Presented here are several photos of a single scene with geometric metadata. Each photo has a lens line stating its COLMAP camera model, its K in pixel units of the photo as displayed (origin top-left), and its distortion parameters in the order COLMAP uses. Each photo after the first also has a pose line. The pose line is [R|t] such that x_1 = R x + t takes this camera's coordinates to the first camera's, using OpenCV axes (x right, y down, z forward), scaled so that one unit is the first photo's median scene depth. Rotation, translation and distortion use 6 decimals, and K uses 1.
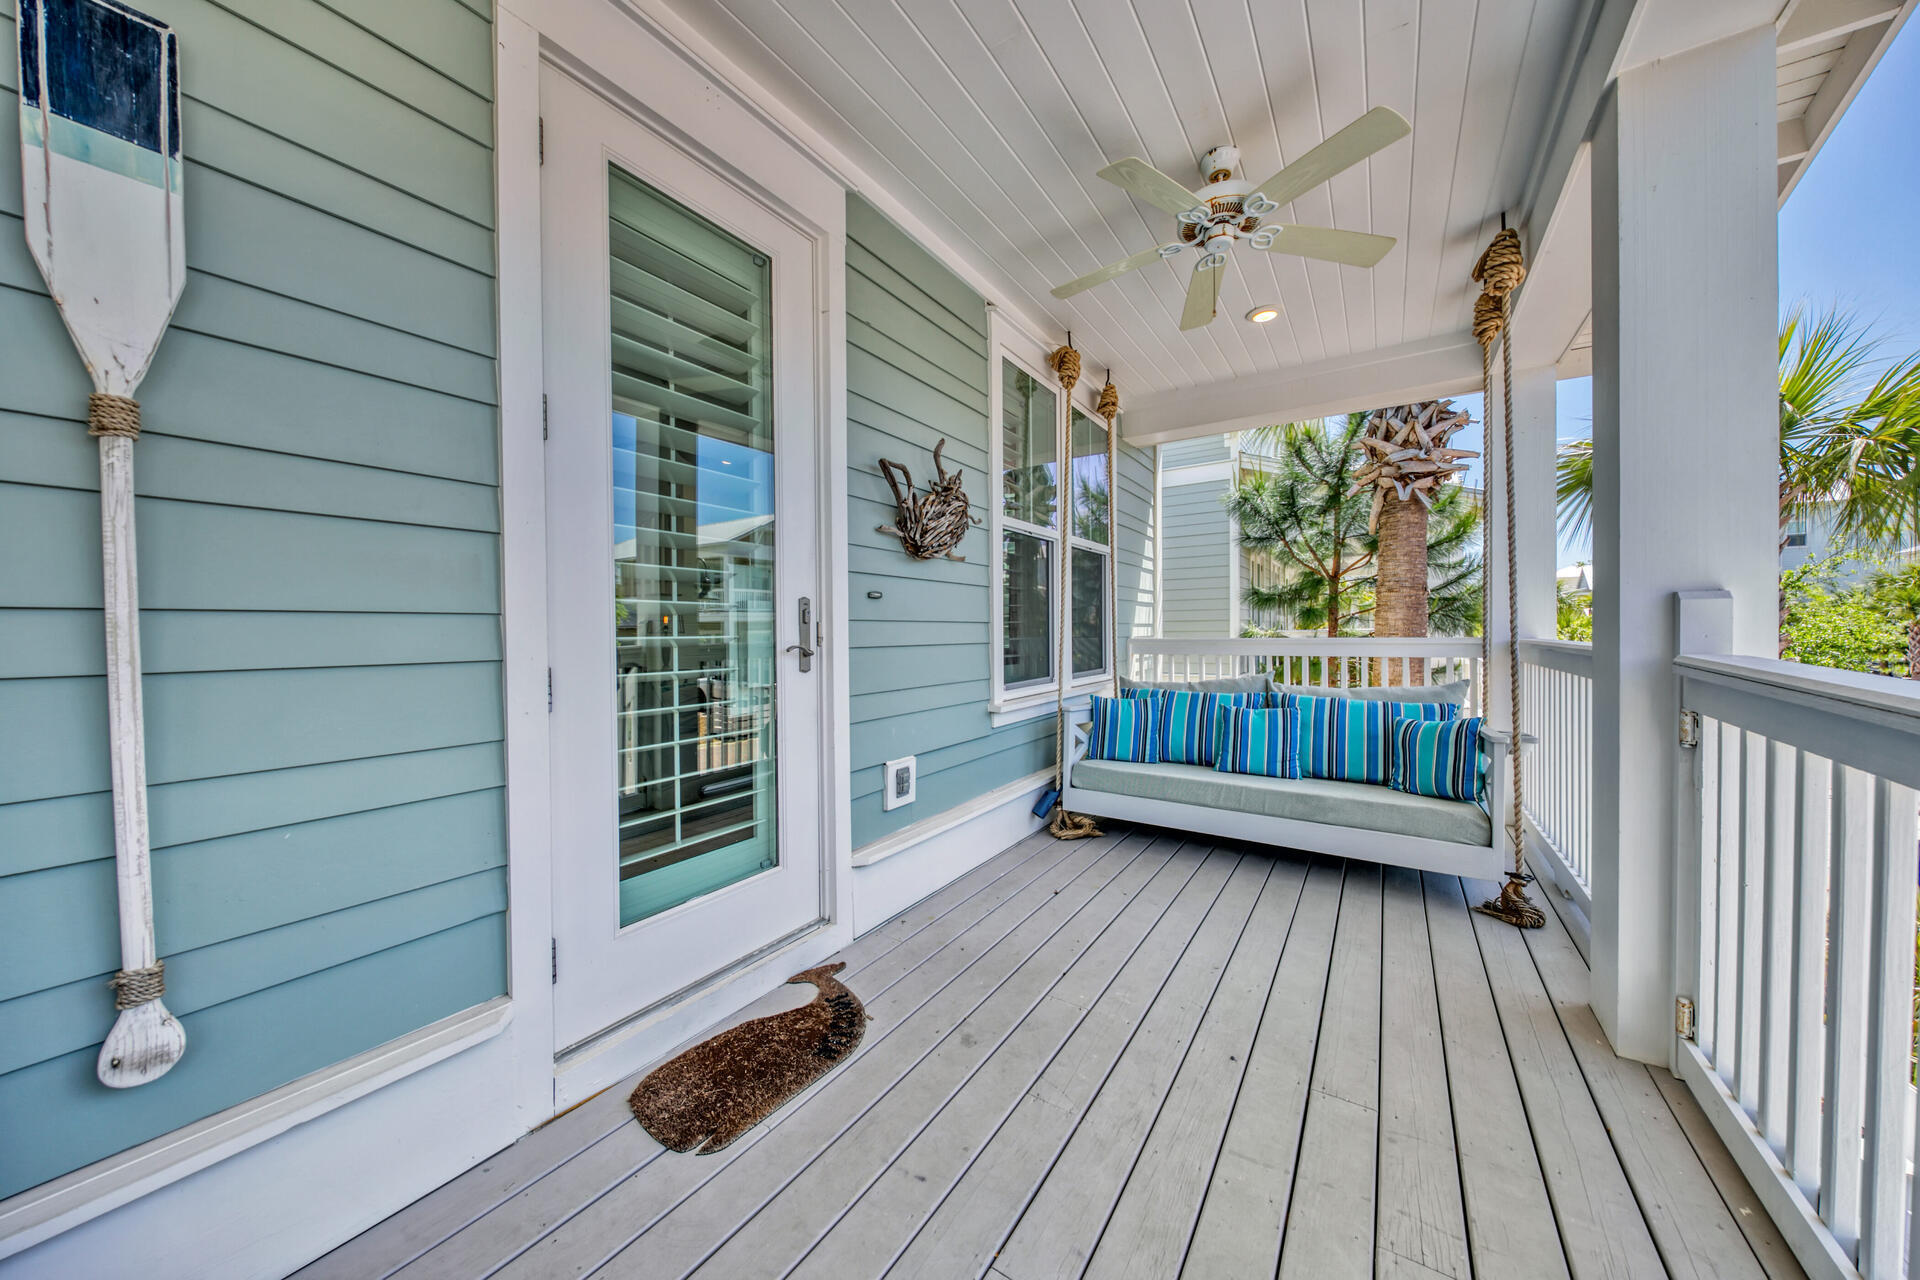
lens RADIAL K [[638.6, 0, 956.6], [0, 638.6, 636.6], [0, 0, 1]] dist [0.007173, -0.004269]
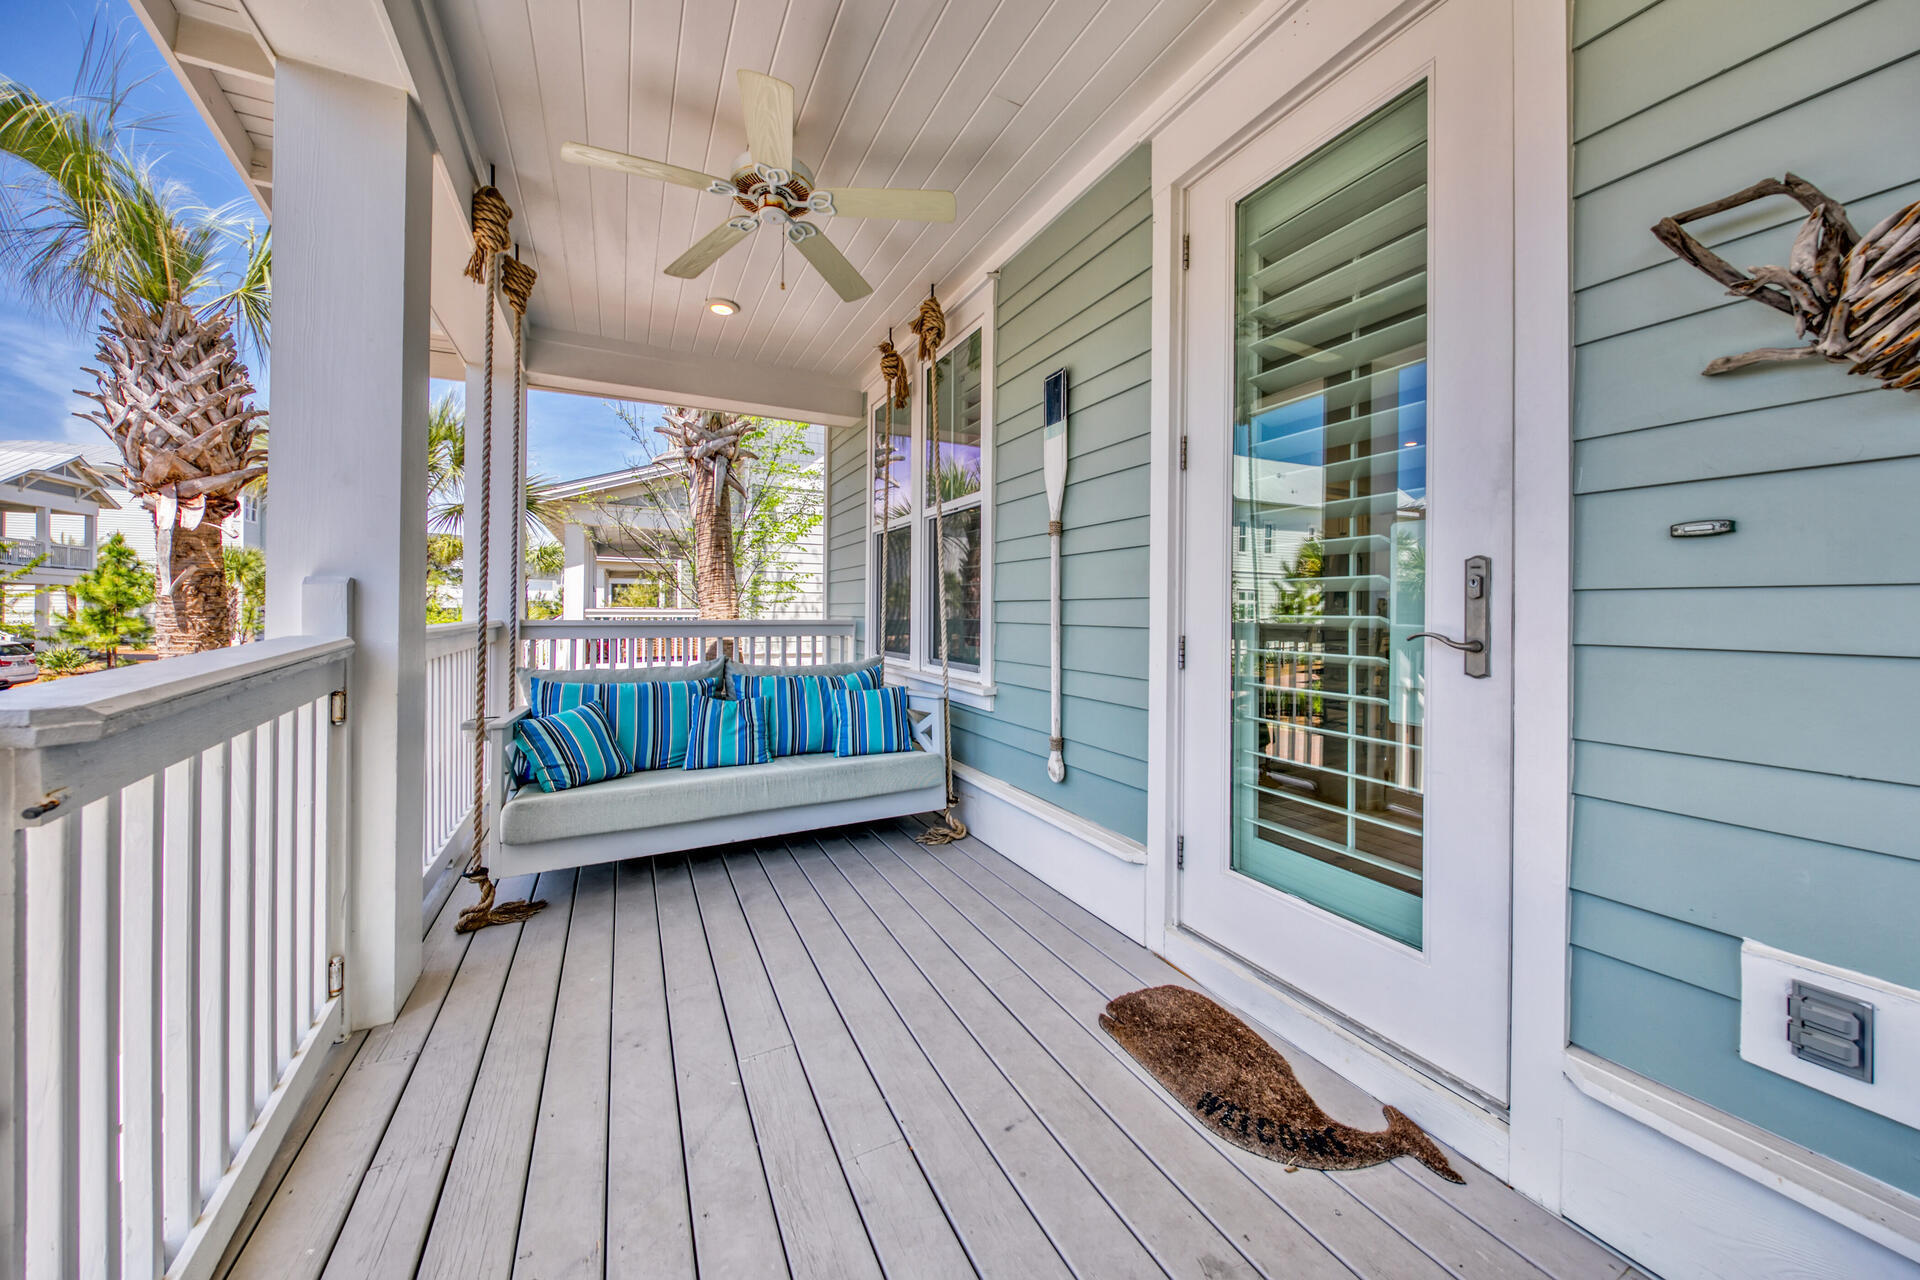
lens RADIAL K [[650.4, 0, 956.6], [0, 650.4, 610.4], [0, 0, 1]] dist [0.000370, -0.000219]
pose [[-0.484550, 0.004236, -0.874753, 0.612202], [-0.010595, 0.999887, 0.010711, -0.011921], [0.874700, 0.014458, -0.484450, 0.952330]]
